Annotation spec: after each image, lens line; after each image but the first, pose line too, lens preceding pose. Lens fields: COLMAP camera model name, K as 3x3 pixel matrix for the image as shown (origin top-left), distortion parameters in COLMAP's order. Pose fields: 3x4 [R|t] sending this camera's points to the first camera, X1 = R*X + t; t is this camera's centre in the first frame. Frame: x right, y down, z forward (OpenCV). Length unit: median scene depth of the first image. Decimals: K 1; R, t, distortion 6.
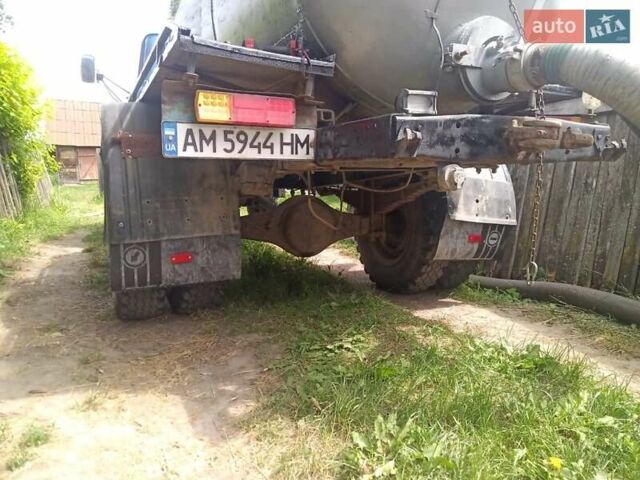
lens RADIAL K [[453.9, 0, 320.2], [0, 453.9, 240.1], [0, 0, 1]] dist [0.000020, -0.000348]
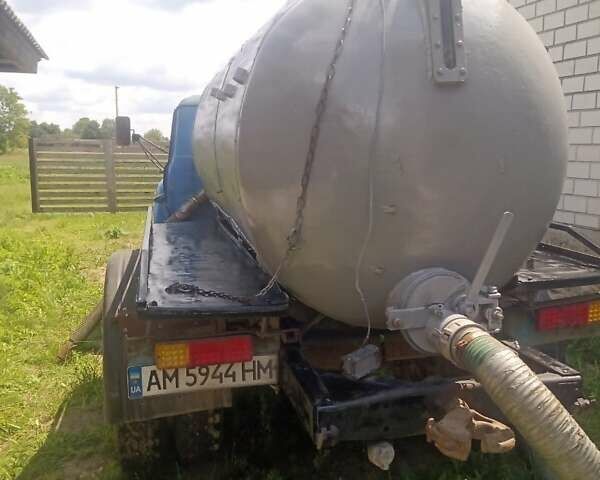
lens RADIAL K [[553.9, 0, 299.9], [0, 553.9, 240.3], [0, 0, 1]] dist [-0.004905, 0.000000]
pose [[0.982163, -0.006306, -0.187925, 0.286919], [-0.001849, 0.999065, -0.043187, -0.468234], [0.188021, 0.042764, 0.981234, -0.228005]]
